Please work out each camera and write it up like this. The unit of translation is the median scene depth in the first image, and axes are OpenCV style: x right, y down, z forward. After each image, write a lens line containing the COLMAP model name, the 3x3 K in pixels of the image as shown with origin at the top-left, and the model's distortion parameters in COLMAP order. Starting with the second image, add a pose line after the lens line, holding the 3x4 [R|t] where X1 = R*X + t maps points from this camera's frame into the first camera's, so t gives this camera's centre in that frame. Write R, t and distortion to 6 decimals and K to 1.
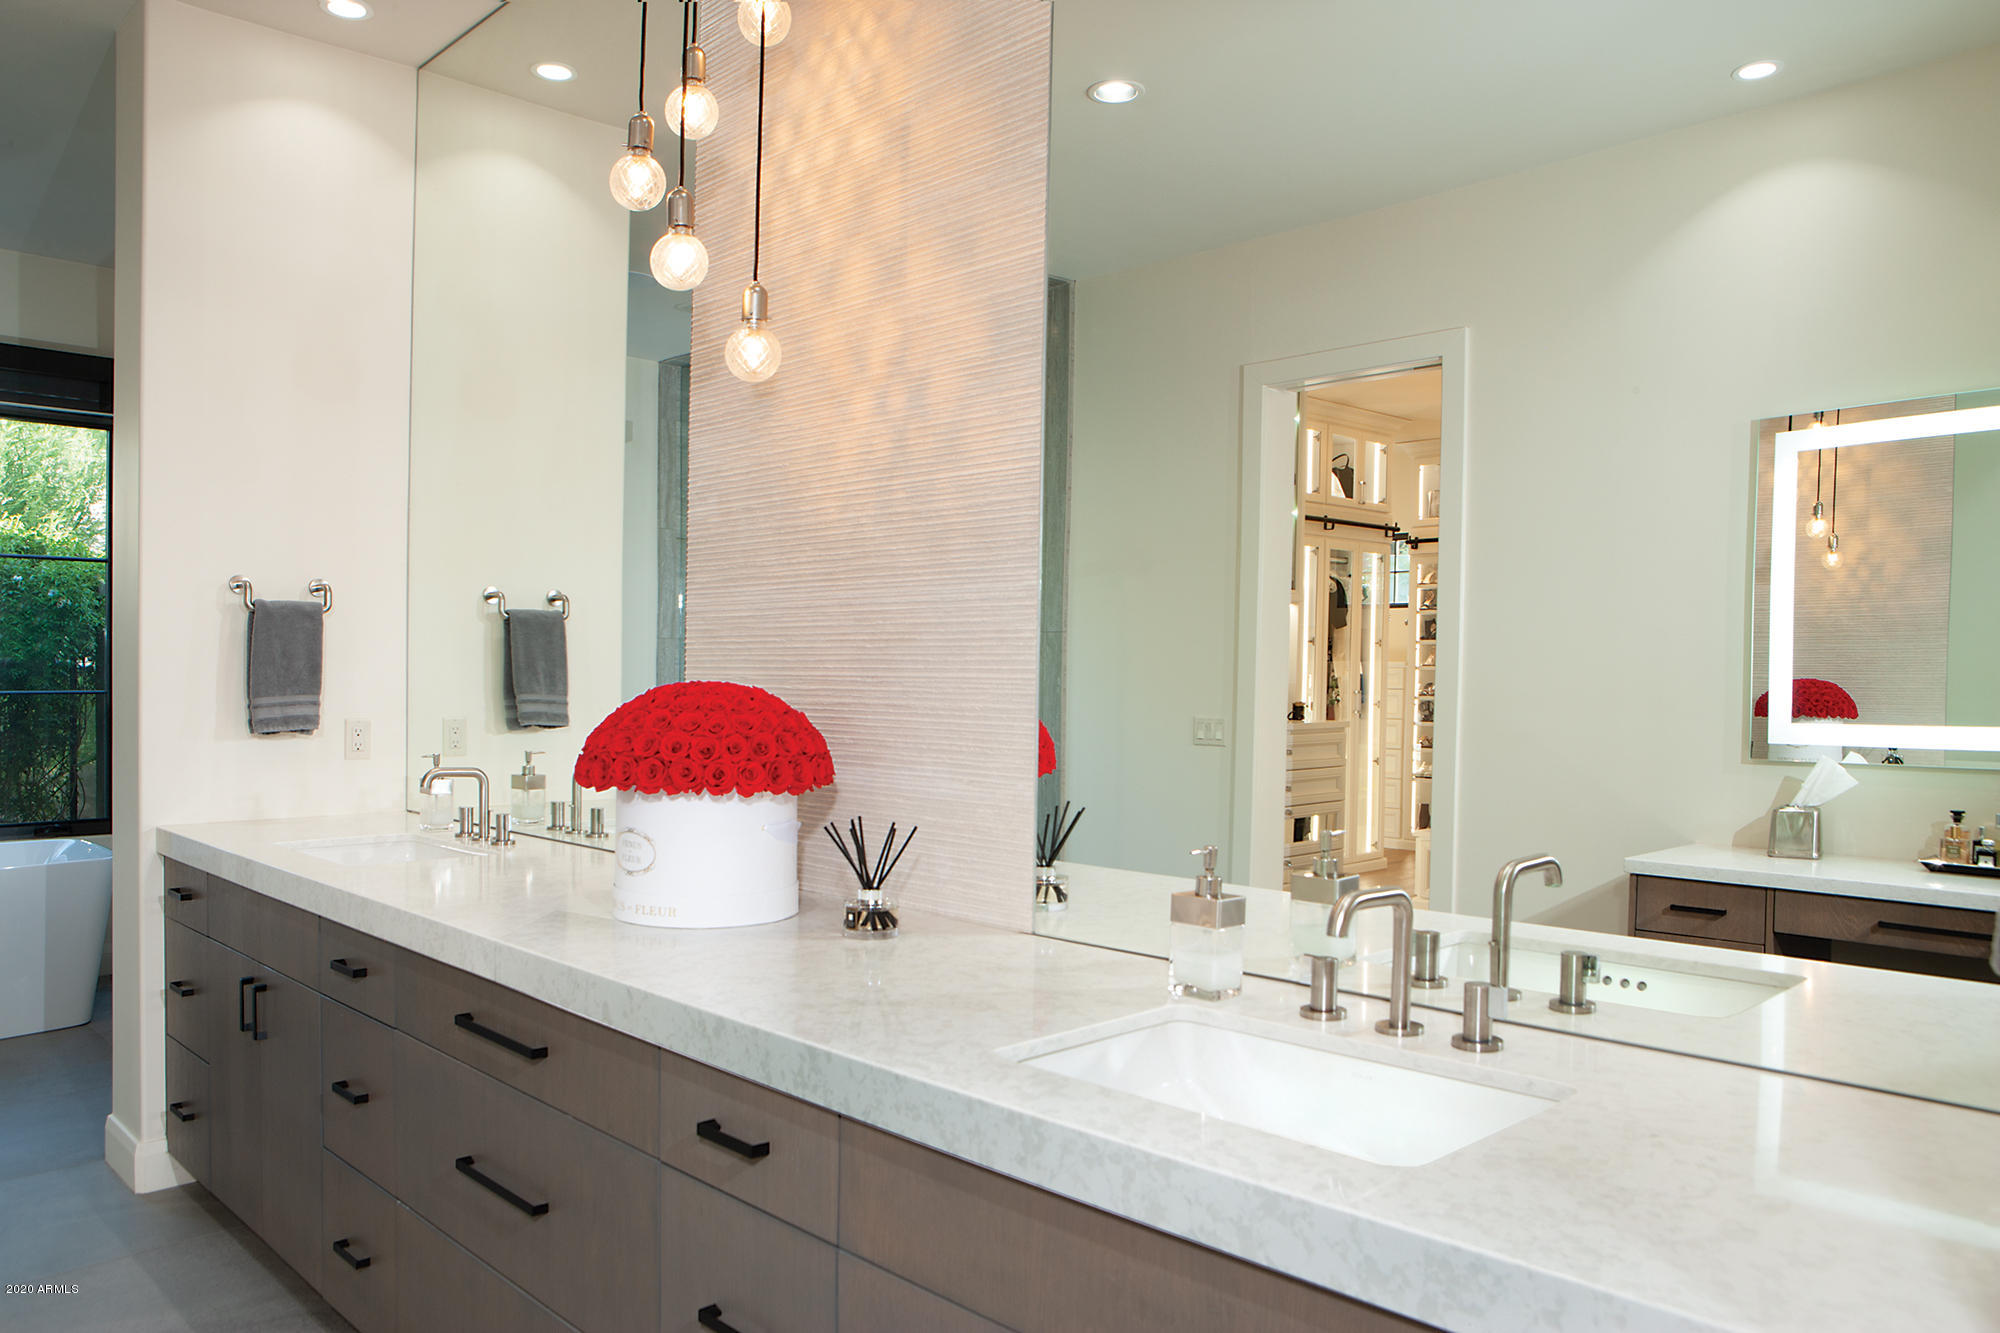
lens RADIAL K [[1432.4, 0, 973.9], [0, 1432.4, 680.8], [0, 0, 1]] dist [-0.036673, 0.013570]
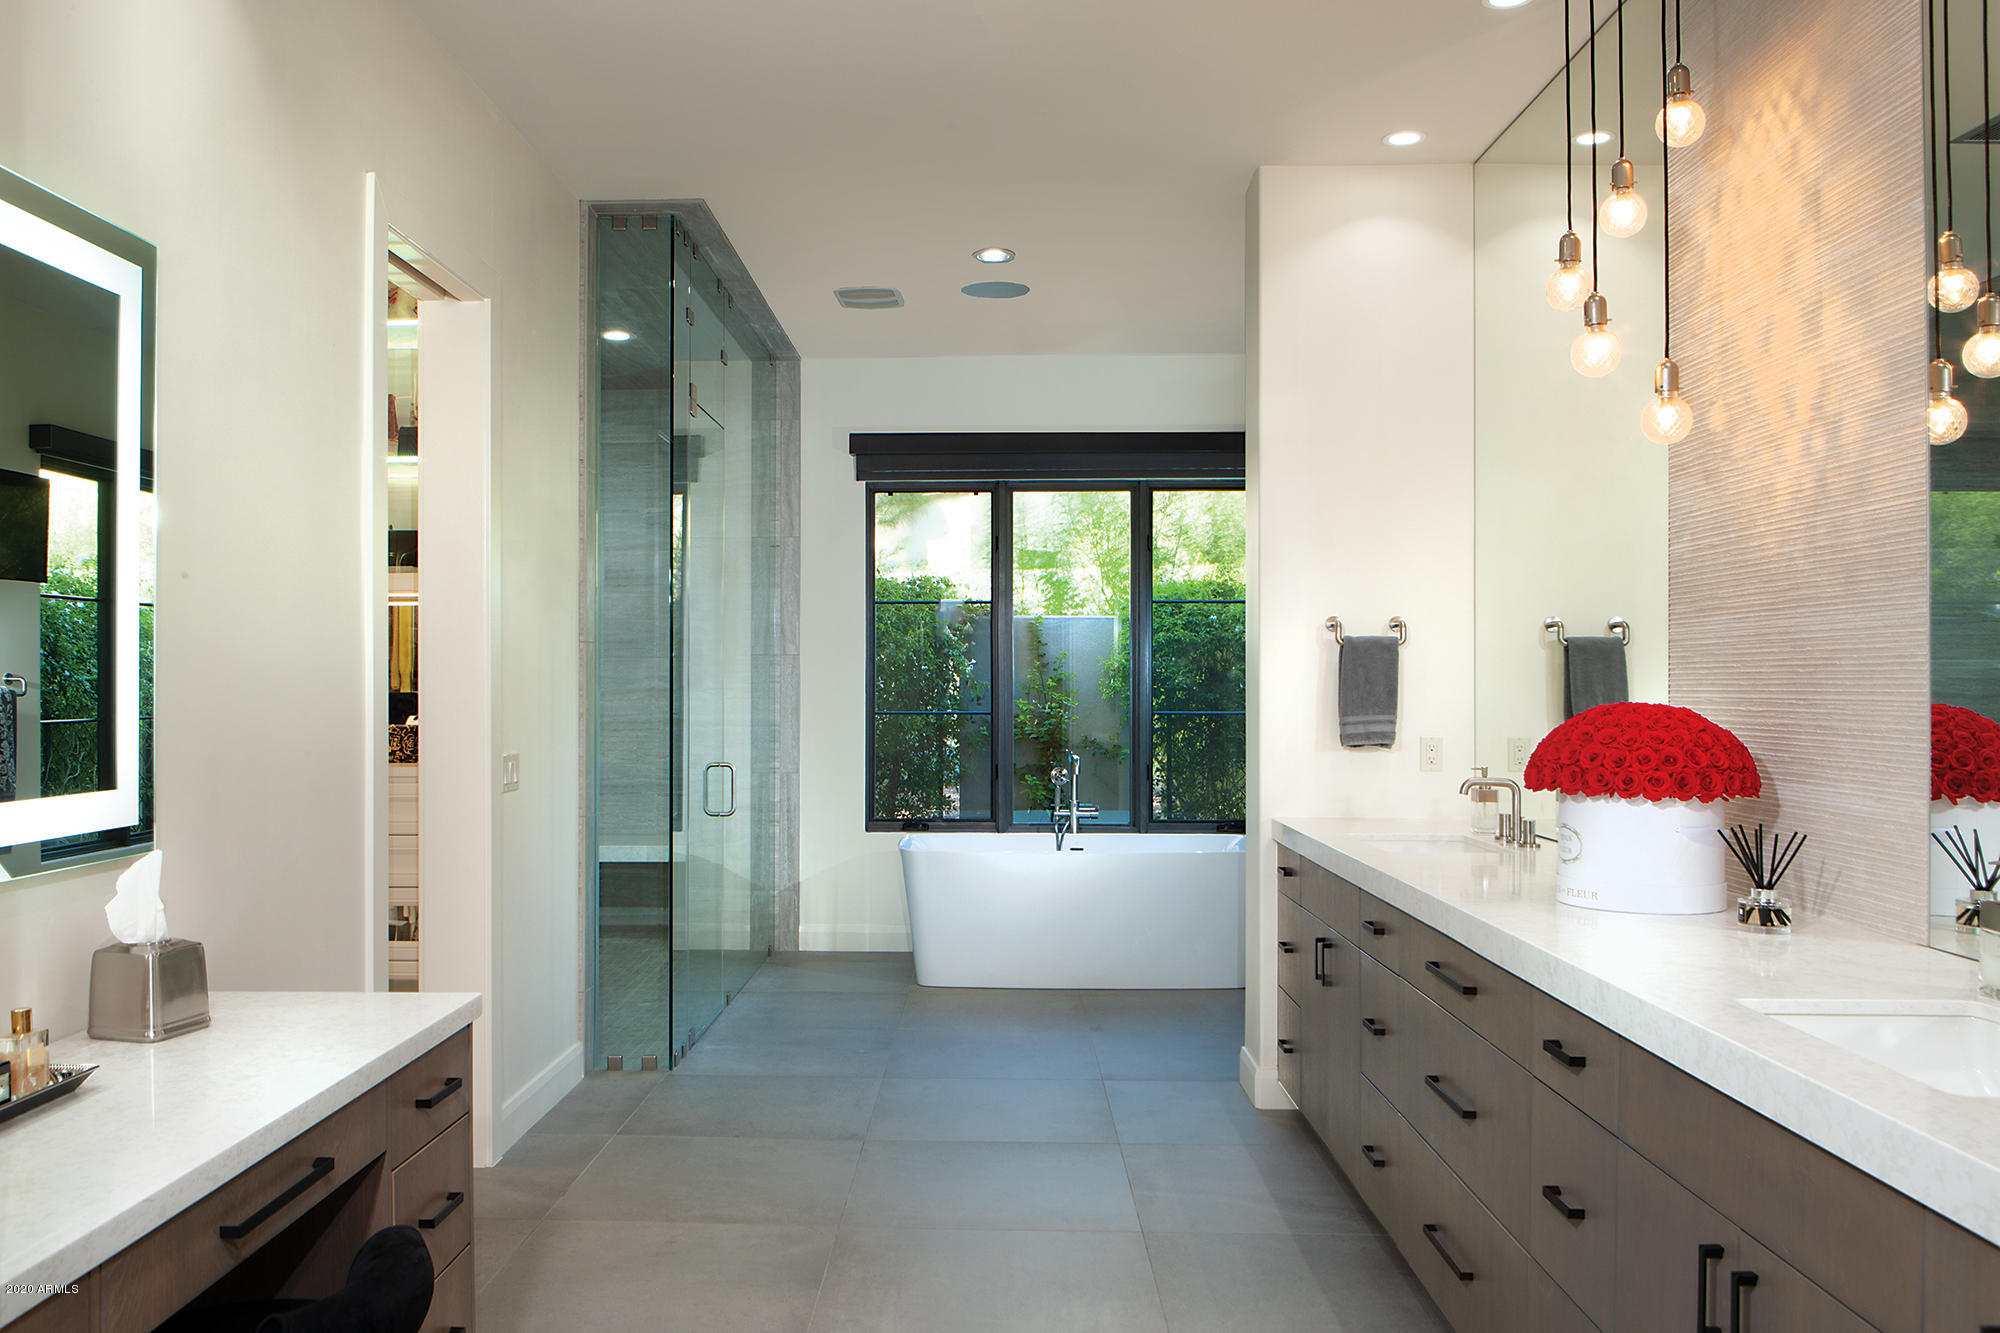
lens RADIAL K [[1432.4, 0, 1002.8], [0, 1432.4, 668.4], [0, 0, 1]] dist [-0.036673, 0.013570]
pose [[0.735318, -0.011947, -0.677617, 0.200911], [-0.005434, 0.999709, -0.023523, 0.002233], [0.677700, 0.020979, 0.735039, -0.183099]]
